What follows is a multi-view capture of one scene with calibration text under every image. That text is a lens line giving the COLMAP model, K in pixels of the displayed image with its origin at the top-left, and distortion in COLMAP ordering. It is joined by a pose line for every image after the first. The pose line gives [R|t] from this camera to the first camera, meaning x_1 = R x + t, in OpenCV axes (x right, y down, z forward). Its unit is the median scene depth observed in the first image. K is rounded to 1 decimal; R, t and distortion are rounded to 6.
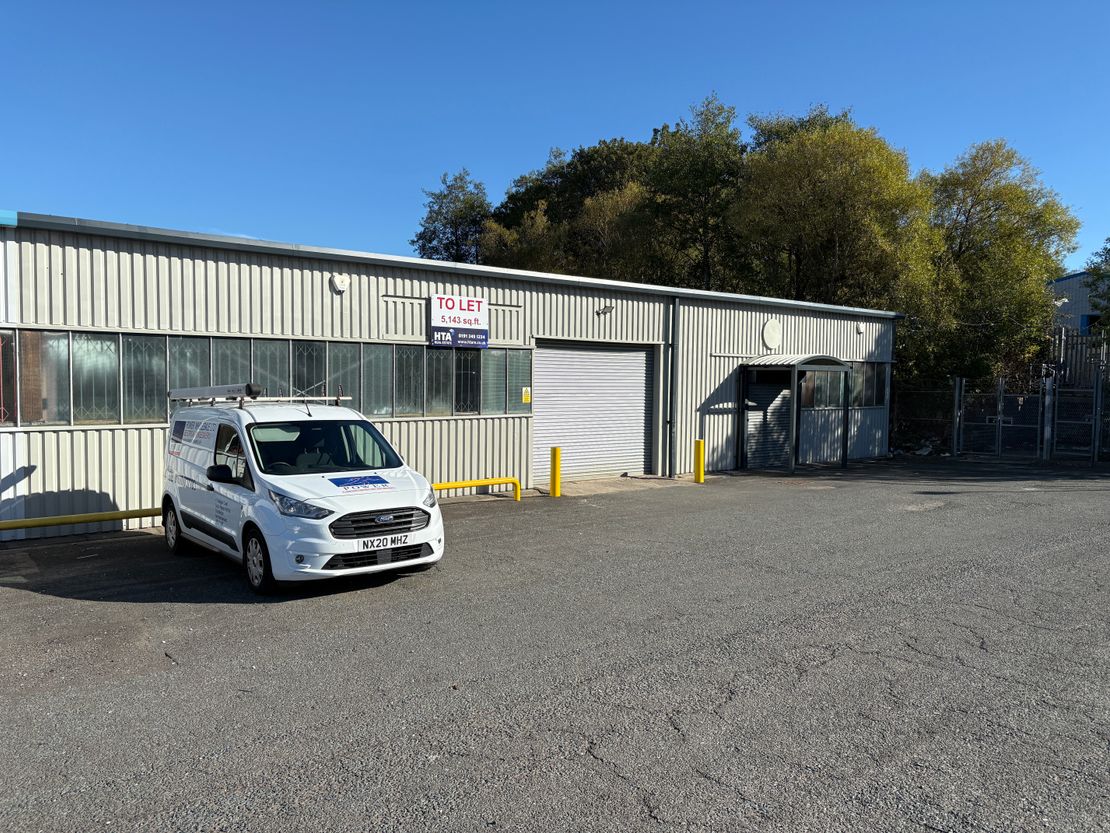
lens RADIAL K [[848.7, 0, 560.1], [0, 848.7, 422.1], [0, 0, 1]] dist [0.031515, -0.031945]
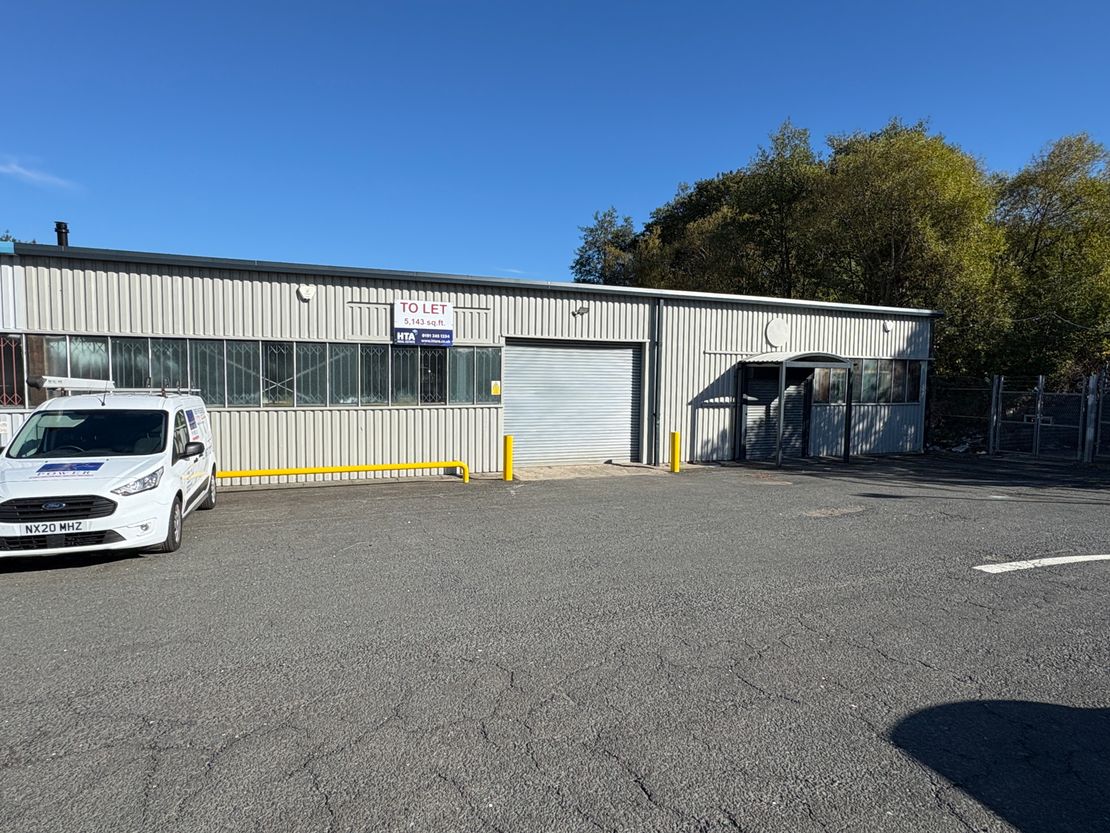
lens RADIAL K [[650.6, 0, 552.2], [0, 650.6, 418.9], [0, 0, 1]] dist [-0.022904, 0.011624]
pose [[0.956358, 0.023436, -0.291255, 0.238796], [-0.018761, 0.999647, 0.018833, -0.007355], [0.291594, -0.012546, 0.956460, 0.166844]]
